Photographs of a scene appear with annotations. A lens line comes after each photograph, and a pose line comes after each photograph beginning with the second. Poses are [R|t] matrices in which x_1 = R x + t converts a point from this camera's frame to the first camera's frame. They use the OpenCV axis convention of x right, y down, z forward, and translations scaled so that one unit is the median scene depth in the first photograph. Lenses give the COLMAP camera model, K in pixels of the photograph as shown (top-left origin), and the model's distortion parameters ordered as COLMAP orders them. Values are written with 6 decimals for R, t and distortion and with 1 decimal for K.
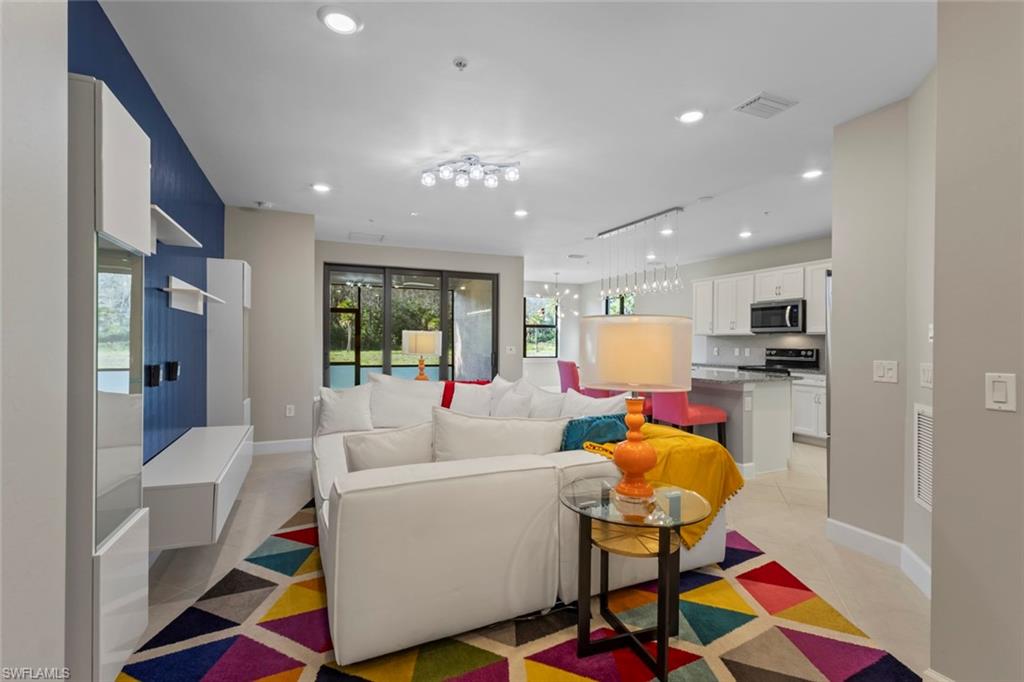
lens RADIAL K [[472.1, 0, 516.5], [0, 472.1, 341.6], [0, 0, 1]] dist [0.005489, -0.000299]
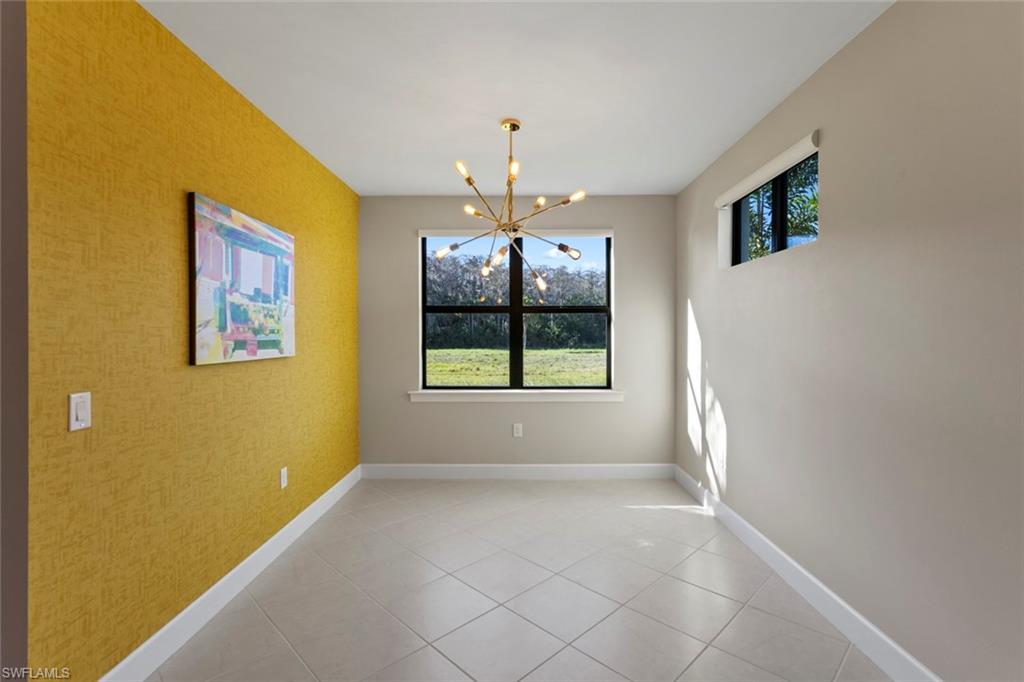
lens RADIAL K [[472.1, 0, 515.2], [0, 472.1, 336.2], [0, 0, 1]] dist [0.005489, -0.000299]
pose [[0.909784, -0.006280, -0.415035, 0.312742], [0.004570, 0.999976, -0.005112, -0.014028], [0.415057, 0.002754, 0.909791, 1.085417]]
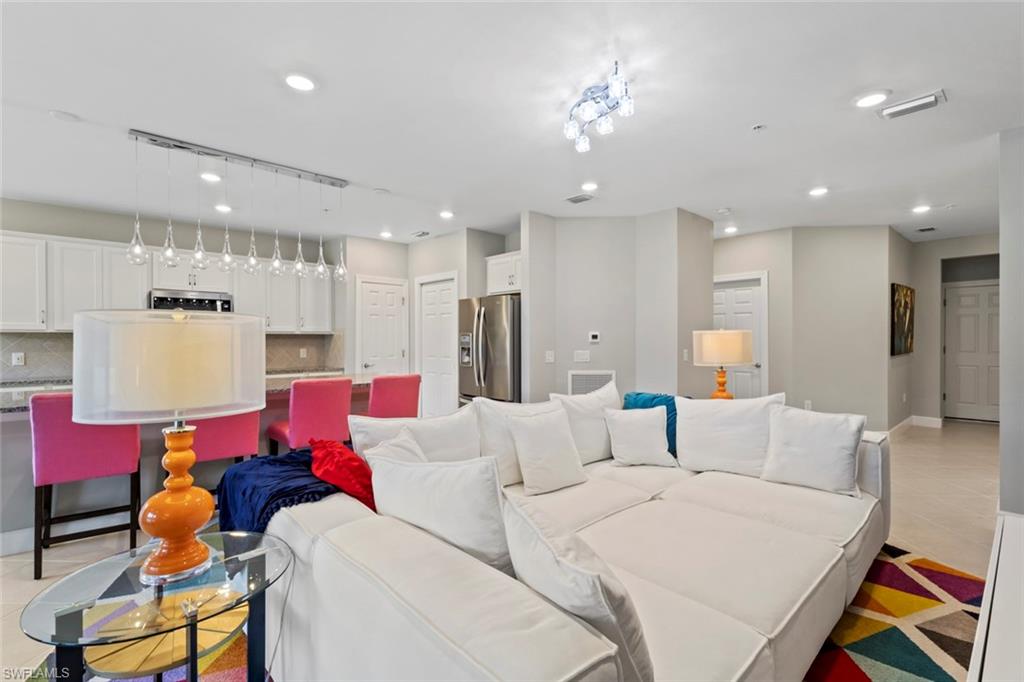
lens RADIAL K [[472.1, 0, 515.3], [0, 472.1, 341.7], [0, 0, 1]] dist [0.005489, -0.000299]
pose [[-0.317828, -0.010781, 0.948087, -0.402133], [-0.000088, 0.999936, 0.011341, -0.009291], [-0.948148, 0.003521, -0.317808, 0.727018]]
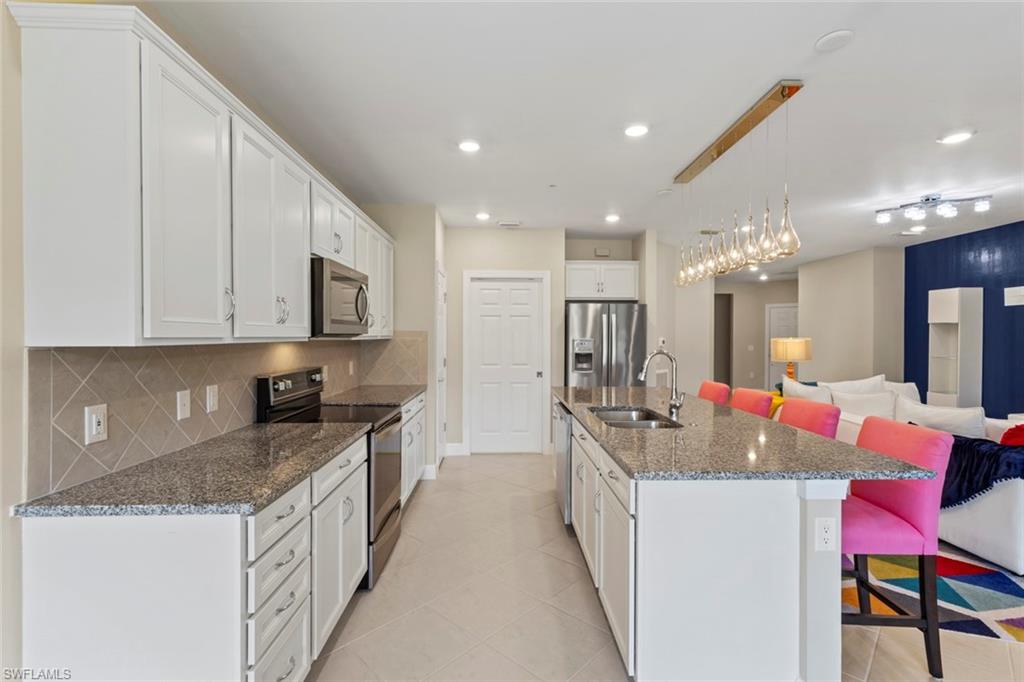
lens RADIAL K [[472.1, 0, 516.8], [0, 472.1, 342.2], [0, 0, 1]] dist [0.005489, -0.000299]
pose [[-0.926216, -0.011728, 0.376811, 0.222607], [-0.006007, 0.999848, 0.016355, -0.021554], [-0.376946, 0.012884, -0.926146, 1.345935]]
